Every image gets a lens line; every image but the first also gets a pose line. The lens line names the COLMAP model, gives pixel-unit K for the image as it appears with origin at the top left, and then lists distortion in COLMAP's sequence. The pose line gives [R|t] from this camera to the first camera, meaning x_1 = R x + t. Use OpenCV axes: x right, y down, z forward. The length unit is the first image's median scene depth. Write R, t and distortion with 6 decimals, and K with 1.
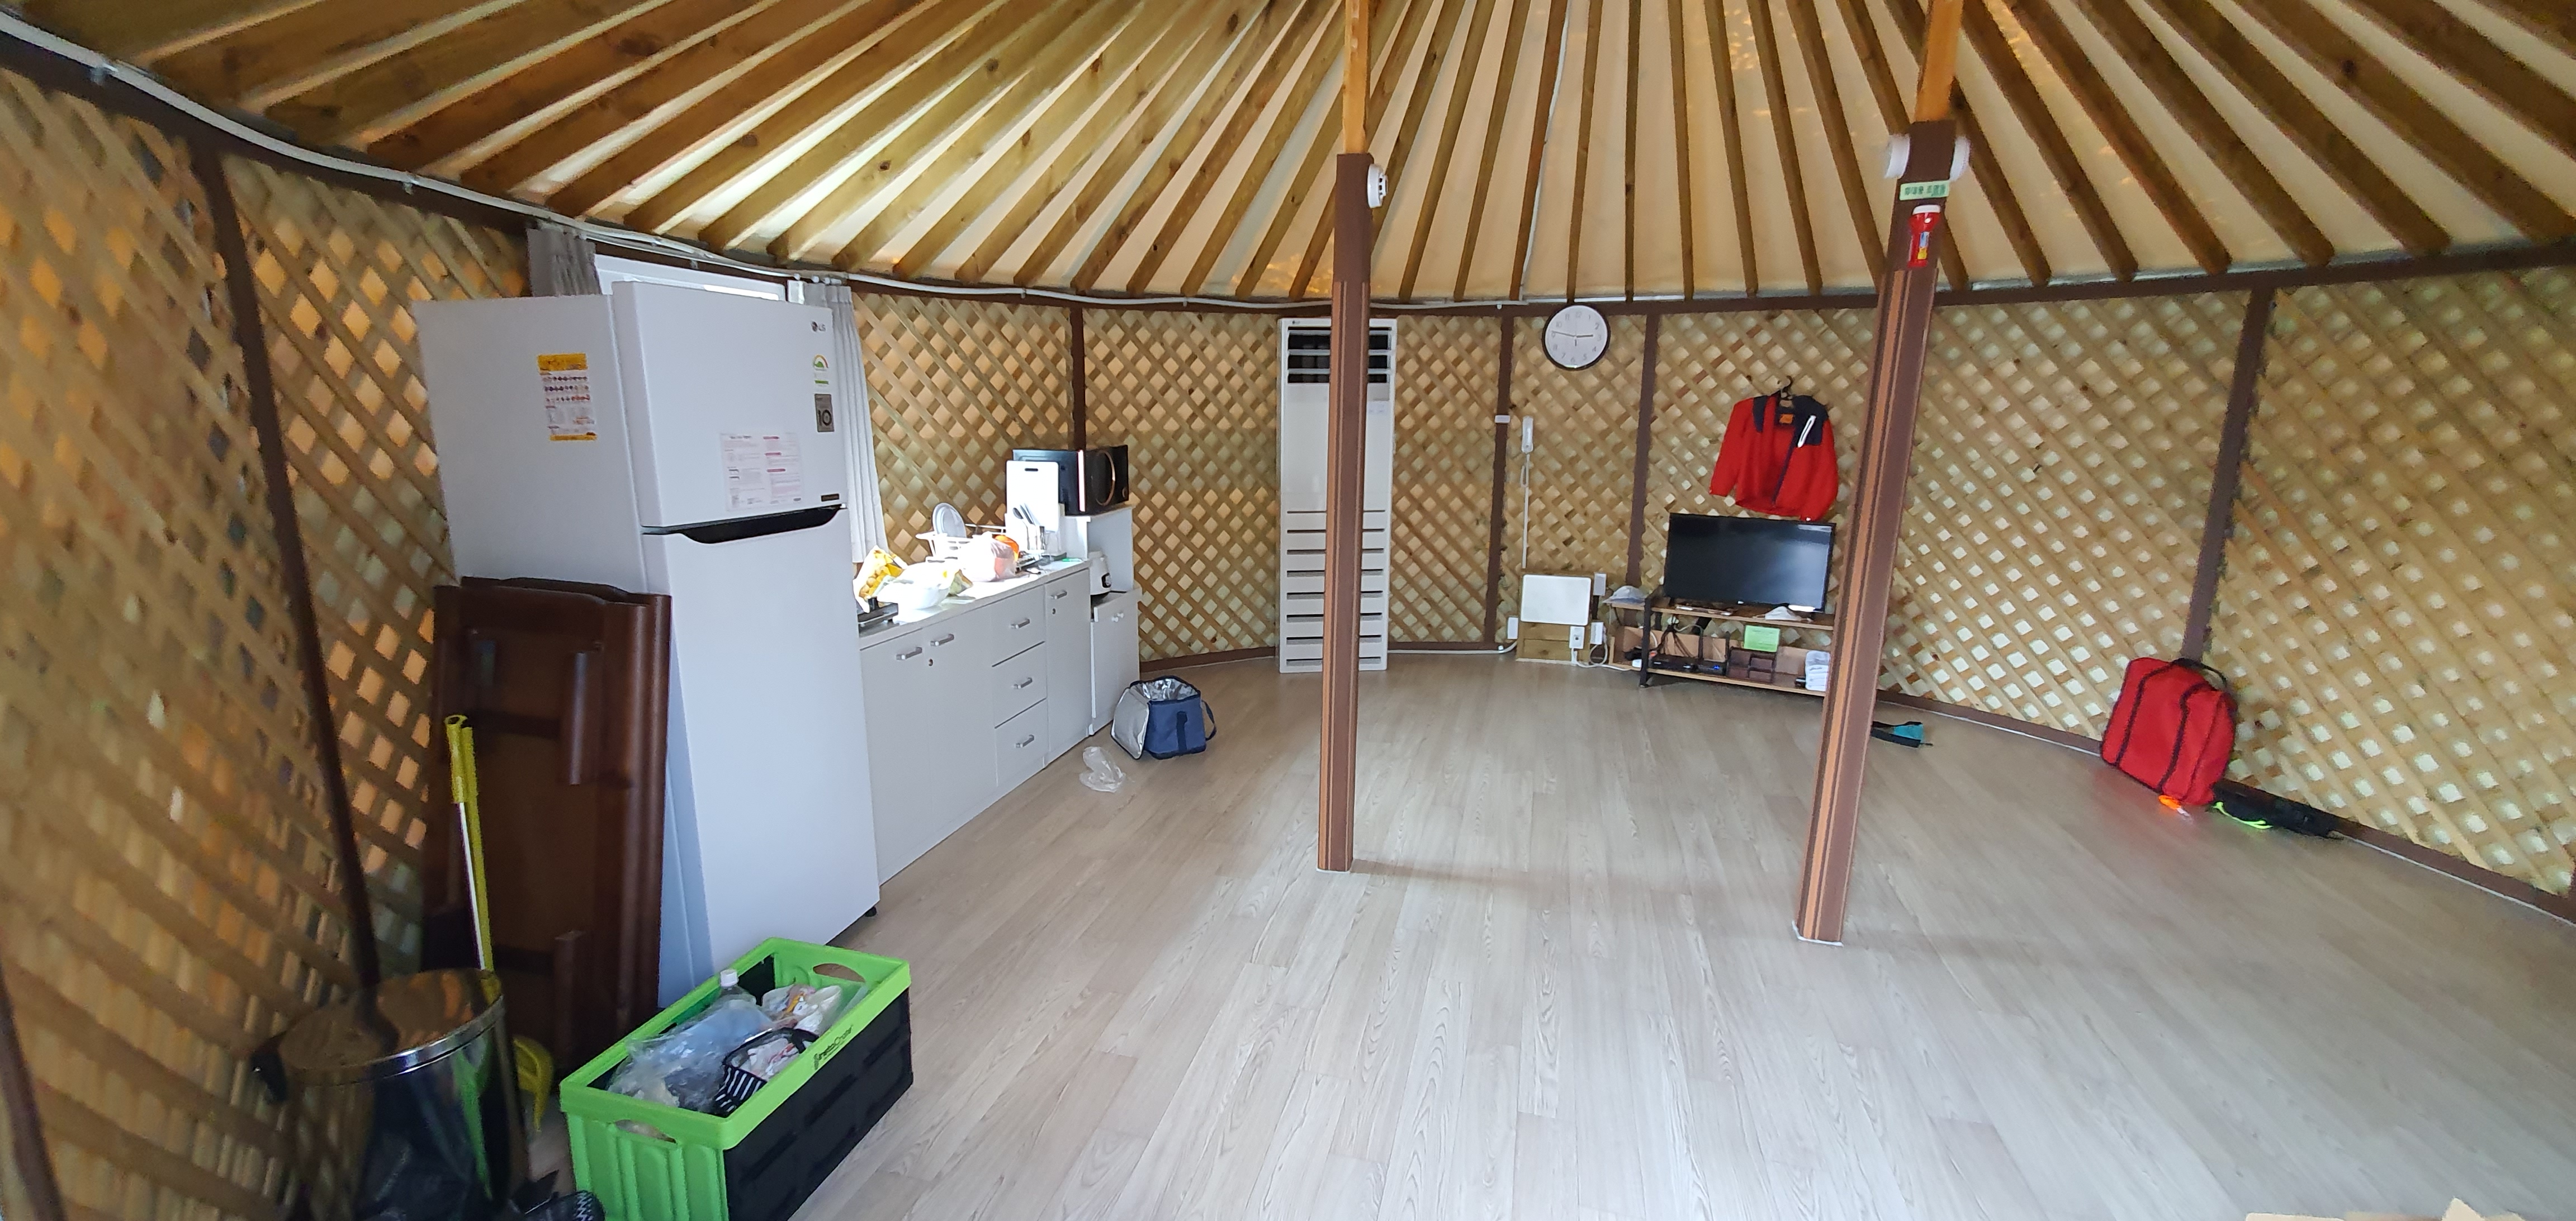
lens RADIAL K [[1020.2, 0, 1260.7], [0, 1020.2, 602.5], [0, 0, 1]] dist [0.007842, -0.002298]
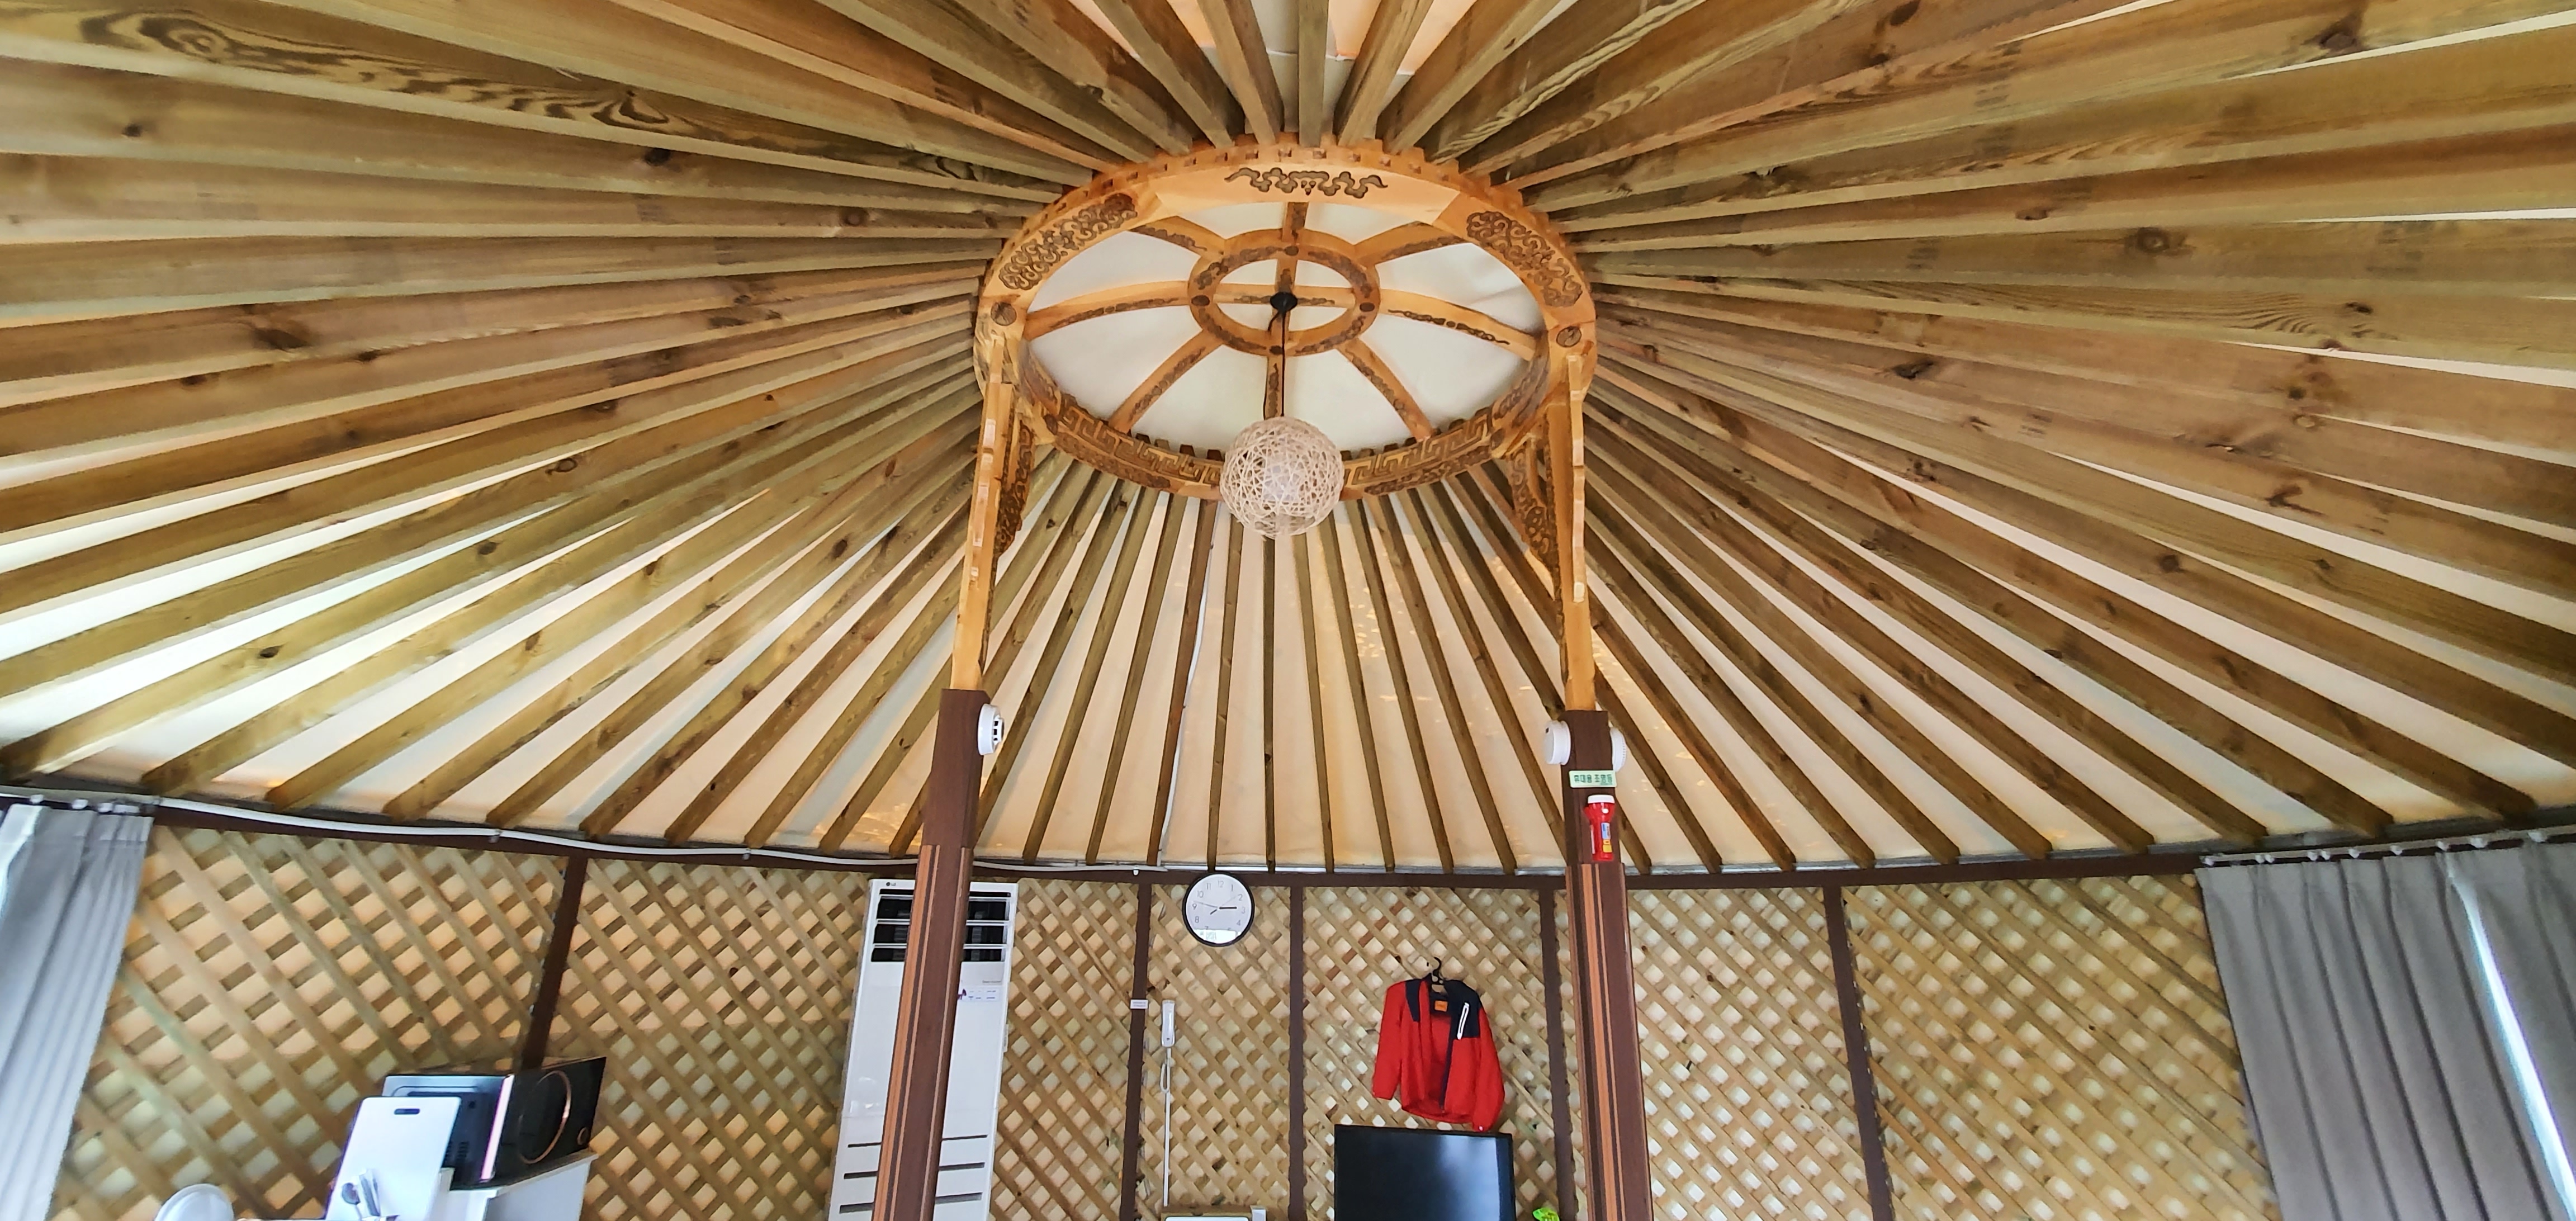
lens RADIAL K [[1020.2, 0, 1276.1], [0, 1020.2, 614.7], [0, 0, 1]] dist [0.007842, -0.002298]
pose [[0.936179, 0.116114, 0.331793, 0.027631], [0.063326, 0.872721, -0.484096, -0.049473], [-0.345773, 0.474211, 0.809669, 0.134948]]
